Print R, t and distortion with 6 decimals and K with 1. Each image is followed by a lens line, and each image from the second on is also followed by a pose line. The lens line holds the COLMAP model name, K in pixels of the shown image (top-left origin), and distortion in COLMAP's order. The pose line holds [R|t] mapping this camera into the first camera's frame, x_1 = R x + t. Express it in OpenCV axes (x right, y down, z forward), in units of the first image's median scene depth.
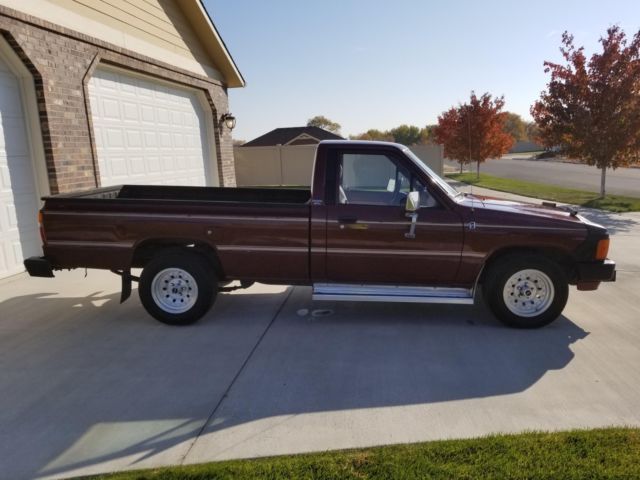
lens RADIAL K [[490.9, 0, 322.5], [0, 490.9, 240.8], [0, 0, 1]] dist [0.026655, -0.056569]
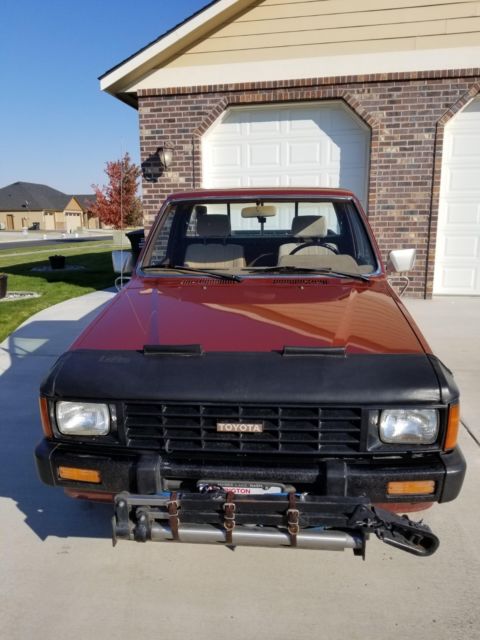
lens RADIAL K [[490.9, 0, 236.2], [0, 490.9, 325.1], [0, 0, 1]] dist [0.026655, -0.056569]
pose [[-0.002062, 0.237874, -0.971294, 0.529054], [-0.163282, 0.958180, 0.235009, -0.099845], [0.986577, 0.159079, 0.036865, 0.609085]]
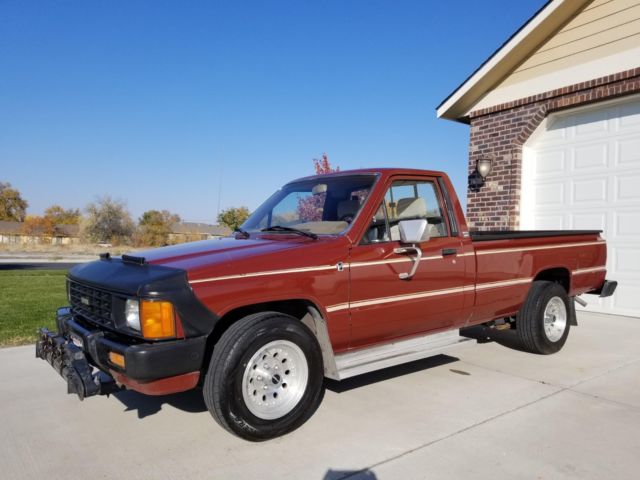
lens RADIAL K [[490.9, 0, 333.1], [0, 490.9, 247.7], [0, 0, 1]] dist [0.026655, -0.056569]
pose [[-0.713180, 0.021812, -0.700641, 0.449078], [-0.121776, 0.980462, 0.154480, -0.124790], [0.690322, 0.195493, -0.696590, 0.996849]]
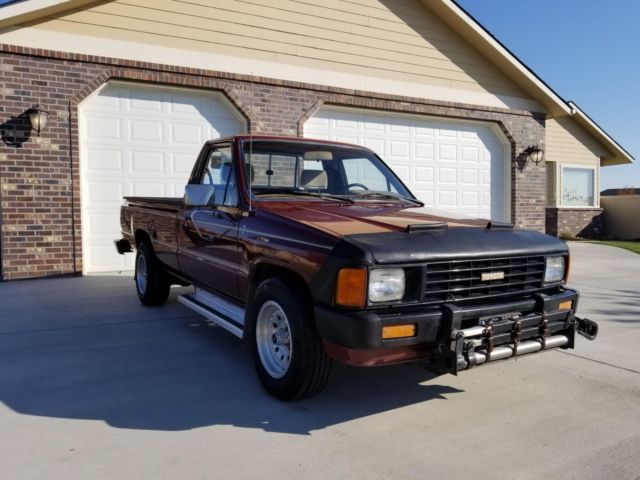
lens RADIAL K [[490.9, 0, 323.8], [0, 490.9, 241.5], [0, 0, 1]] dist [0.026655, -0.056569]
pose [[0.599607, 0.060246, -0.798024, 0.505438], [-0.153315, 0.987341, -0.040657, 0.004256], [0.785472, 0.146727, 0.601253, 0.353390]]
